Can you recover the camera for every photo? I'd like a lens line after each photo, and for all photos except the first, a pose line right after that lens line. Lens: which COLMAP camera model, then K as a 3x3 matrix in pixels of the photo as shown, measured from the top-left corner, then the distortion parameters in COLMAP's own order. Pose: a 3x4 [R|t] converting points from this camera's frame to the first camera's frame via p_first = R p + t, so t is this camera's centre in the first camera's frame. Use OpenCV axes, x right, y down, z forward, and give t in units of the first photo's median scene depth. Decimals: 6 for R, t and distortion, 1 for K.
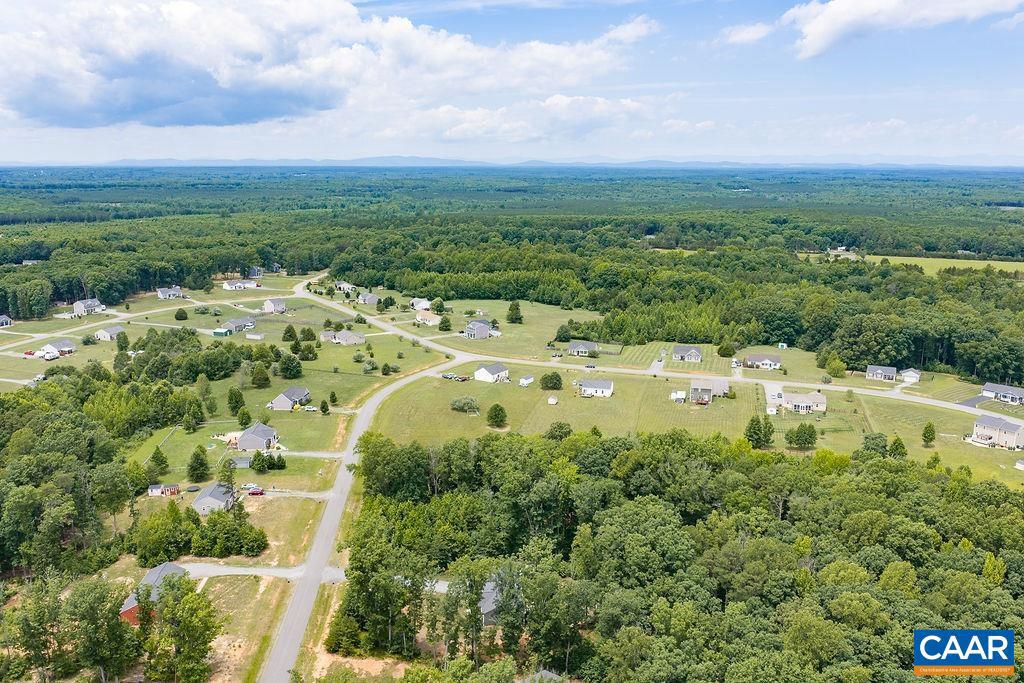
lens RADIAL K [[844.9, 0, 512.0], [0, 844.9, 341.5], [0, 0, 1]] dist [0.040438, -0.096835]
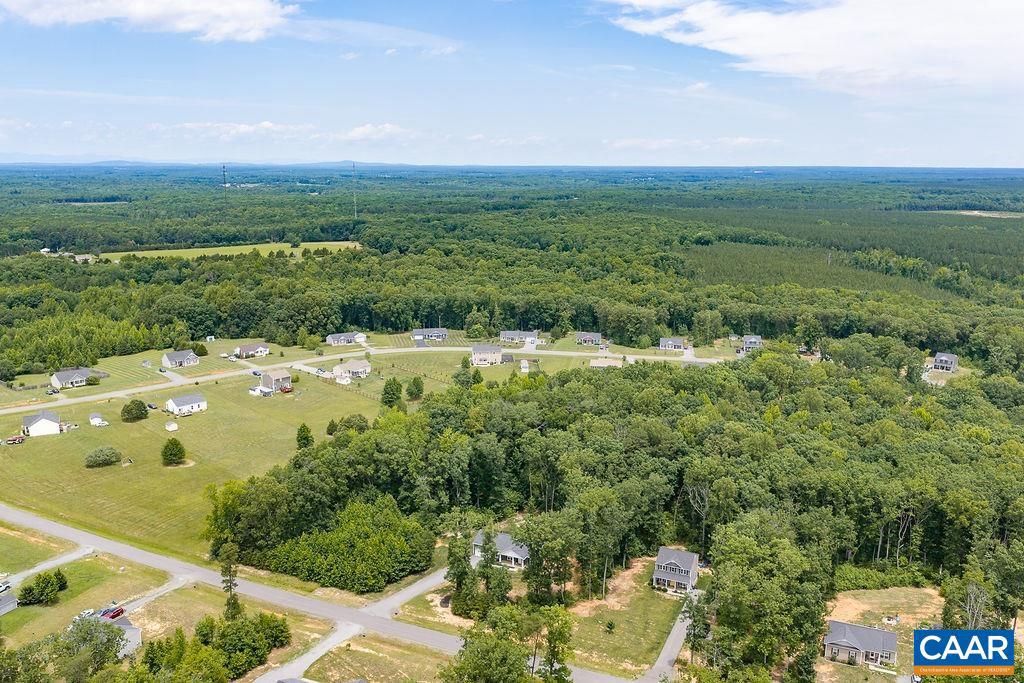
lens RADIAL K [[844.9, 0, 512.0], [0, 844.9, 341.5], [0, 0, 1]] dist [0.040438, -0.096835]
pose [[0.475559, -0.181221, 0.860815, -0.458818], [0.177200, 0.978226, 0.108044, -0.044168], [-0.861652, 0.101155, 0.497317, 0.201242]]
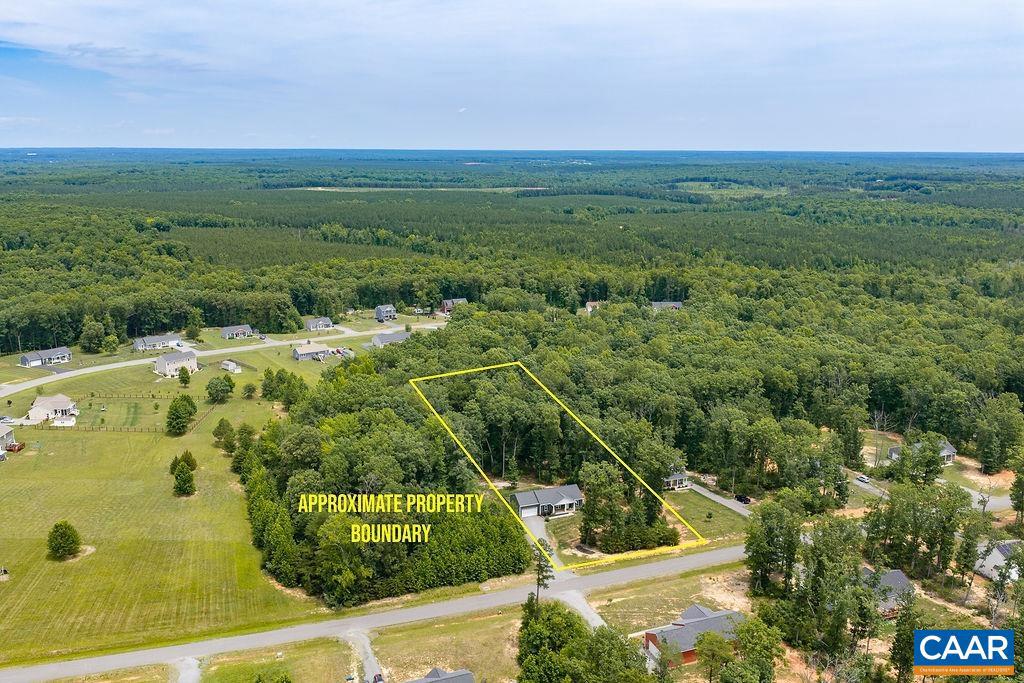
lens RADIAL K [[844.9, 0, 512.0], [0, 844.9, 341.5], [0, 0, 1]] dist [0.040438, -0.096835]
pose [[-0.295847, -0.216498, 0.930378, -0.537953], [0.189681, 0.941268, 0.279348, -0.132902], [-0.936213, 0.259119, -0.237406, 0.627798]]
